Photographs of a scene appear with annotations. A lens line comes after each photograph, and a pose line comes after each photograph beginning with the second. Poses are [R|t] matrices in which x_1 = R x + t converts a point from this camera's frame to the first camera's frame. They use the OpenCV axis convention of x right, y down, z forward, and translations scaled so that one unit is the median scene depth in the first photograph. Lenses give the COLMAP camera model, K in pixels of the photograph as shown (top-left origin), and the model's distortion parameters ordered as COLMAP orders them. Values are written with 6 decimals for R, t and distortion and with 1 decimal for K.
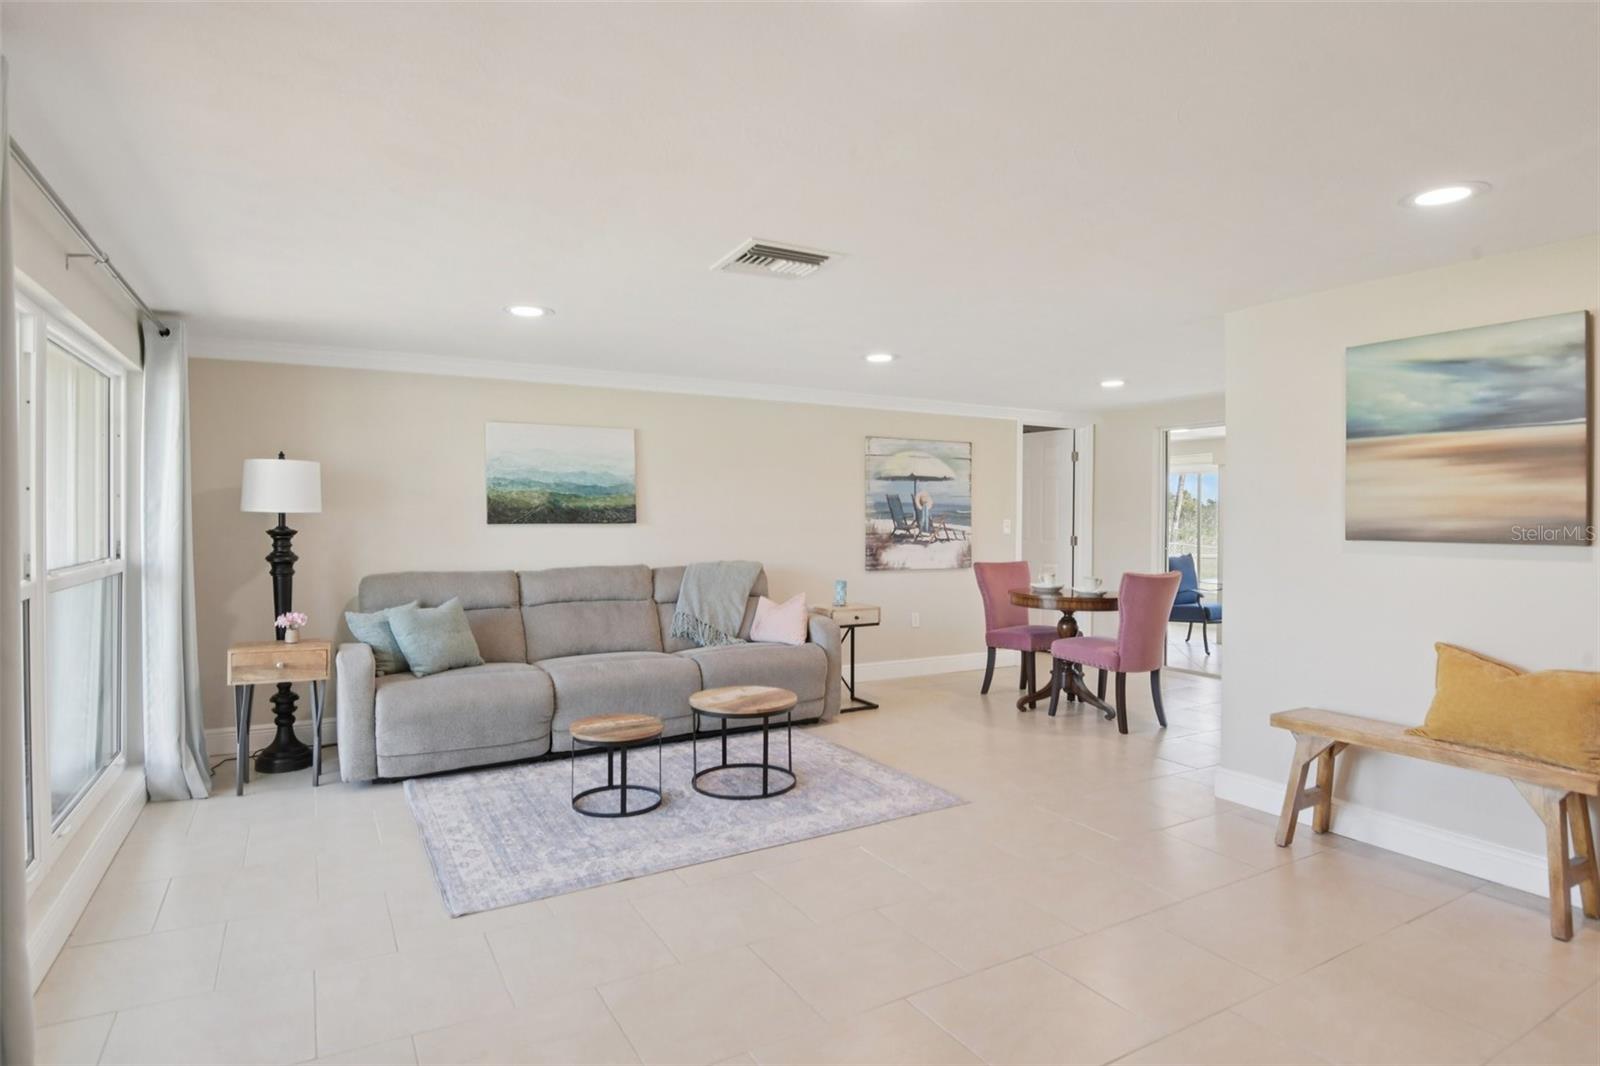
lens RADIAL K [[823.3, 0, 809.1], [0, 823.3, 527.8], [0, 0, 1]] dist [-0.015231, -0.006718]
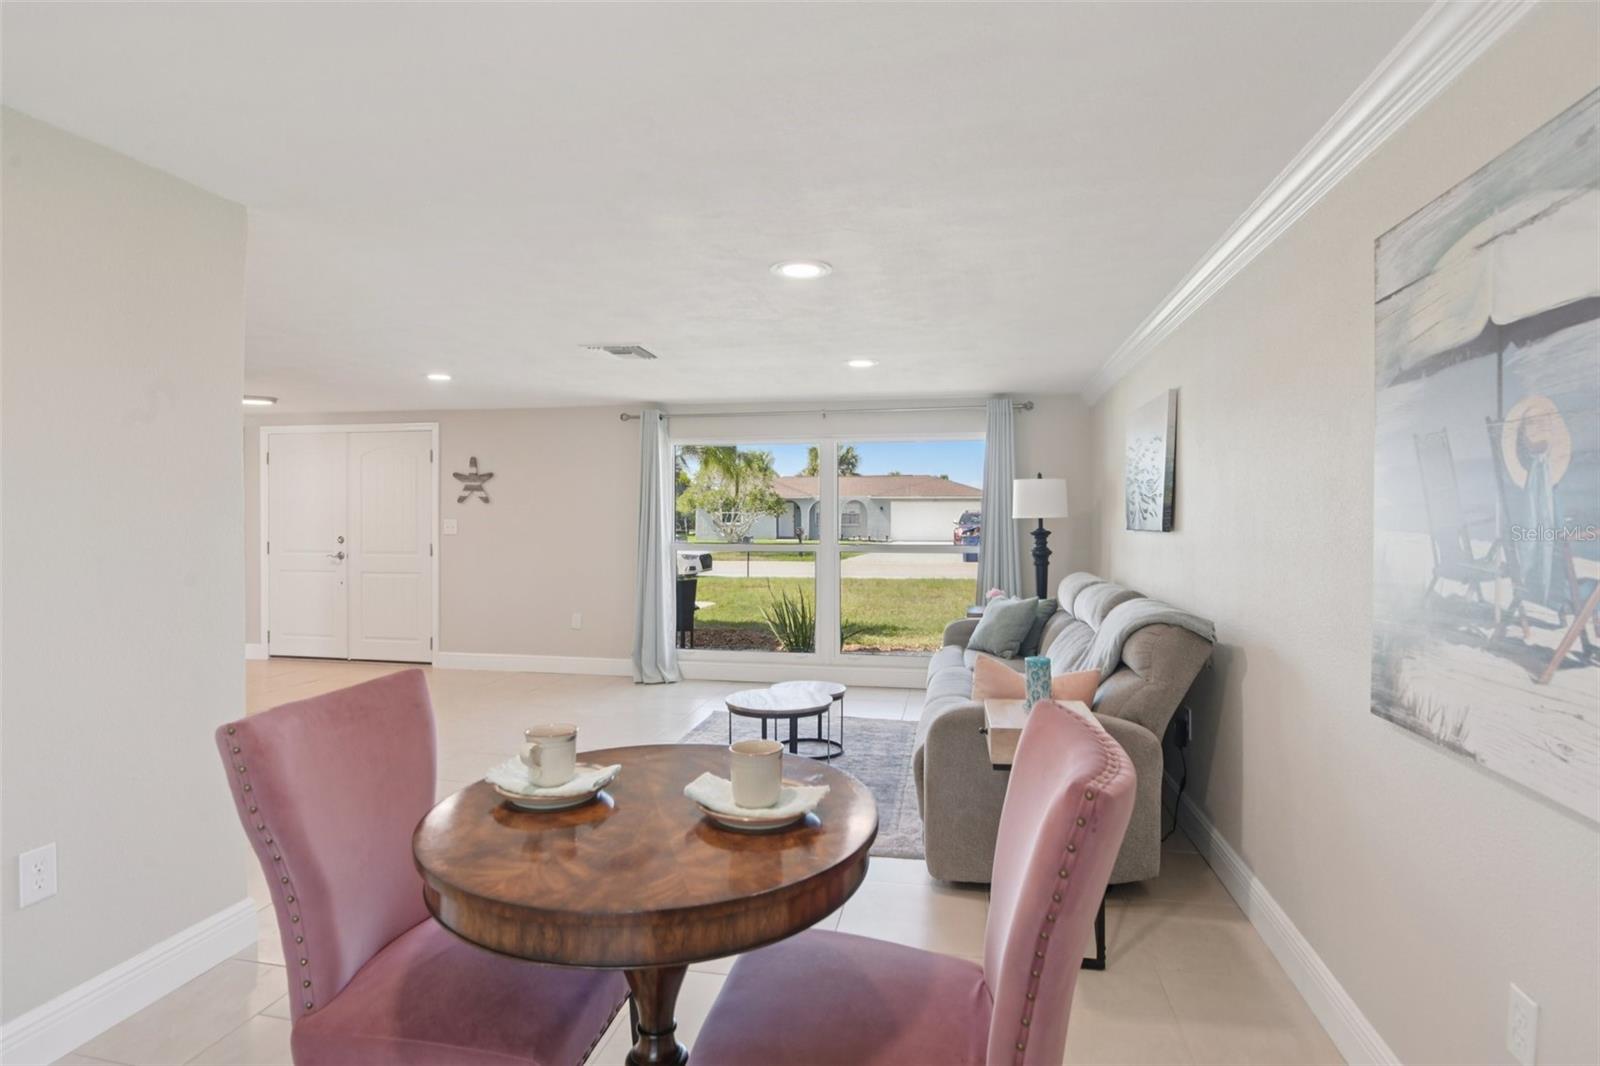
lens RADIAL K [[823.3, 0, 809.7], [0, 823.3, 525.2], [0, 0, 1]] dist [-0.015231, -0.006718]
pose [[-0.644072, 0.005173, -0.764948, 0.625754], [-0.008343, 0.999870, 0.013786, -0.022308], [0.764920, 0.015261, -0.643945, 1.564514]]
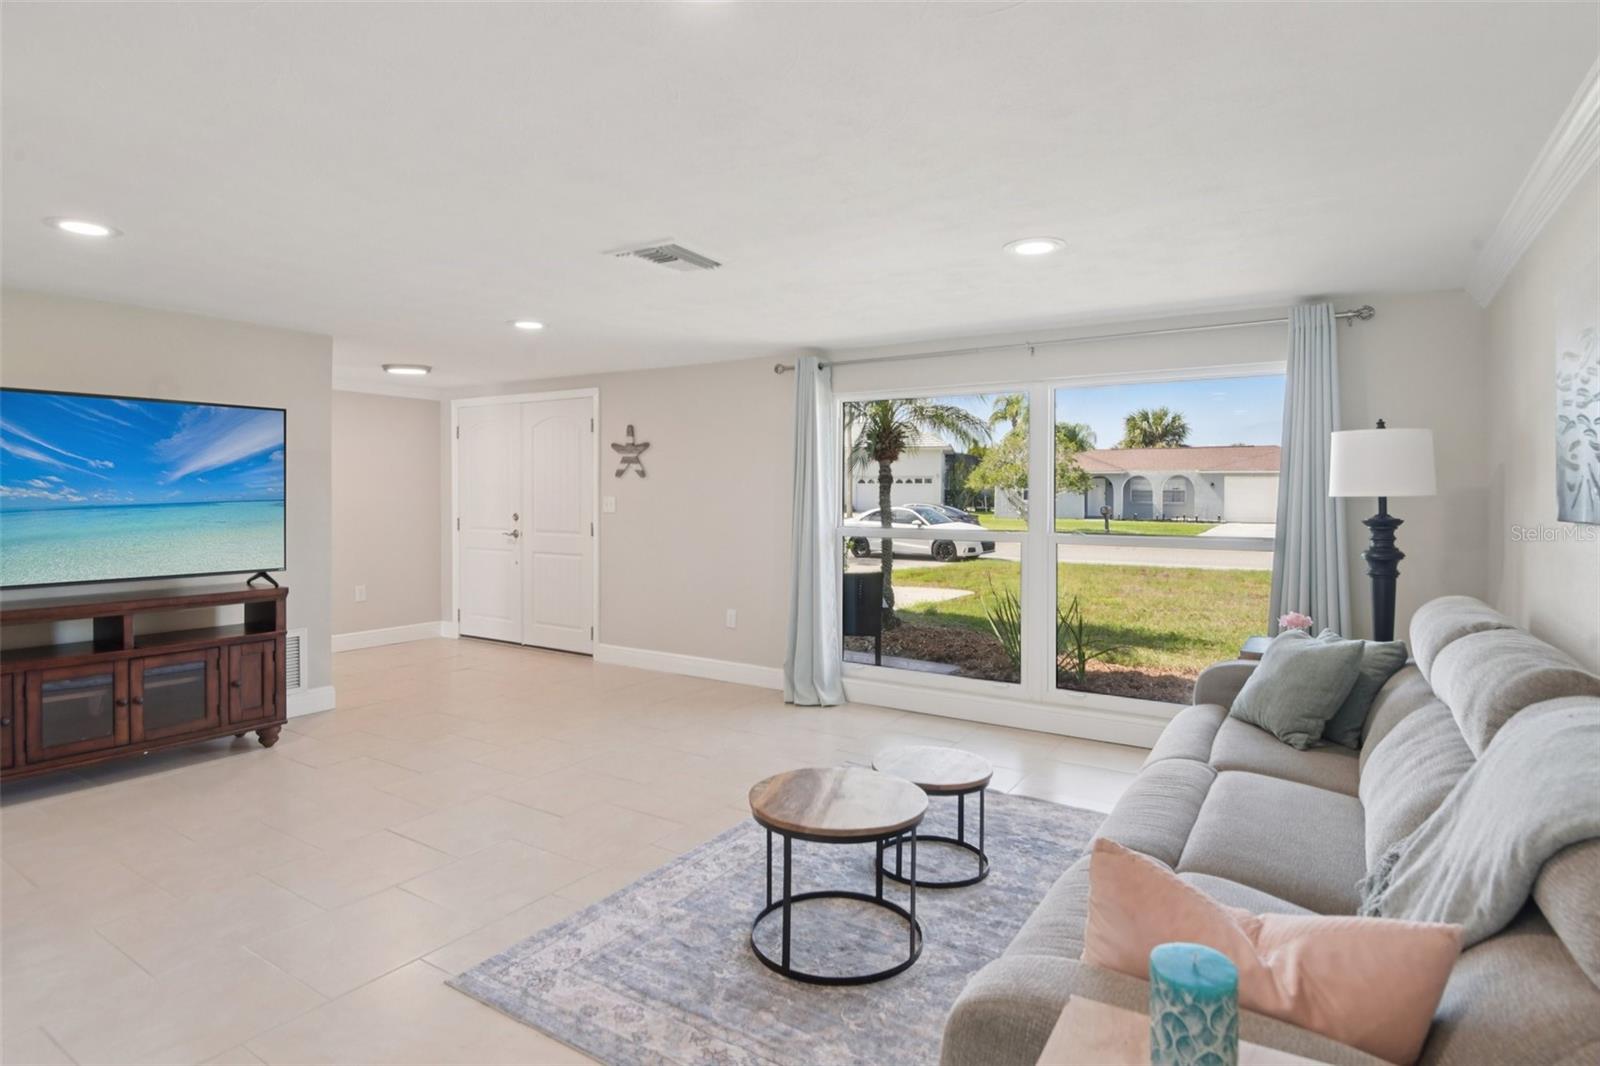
lens RADIAL K [[823.3, 0, 813.3], [0, 823.3, 500.6], [0, 0, 1]] dist [-0.015231, -0.006718]
pose [[-0.881311, -0.000194, -0.472536, 0.209046], [-0.008303, 0.999852, 0.015074, -0.021796], [0.472463, 0.017208, -0.881183, 1.420670]]
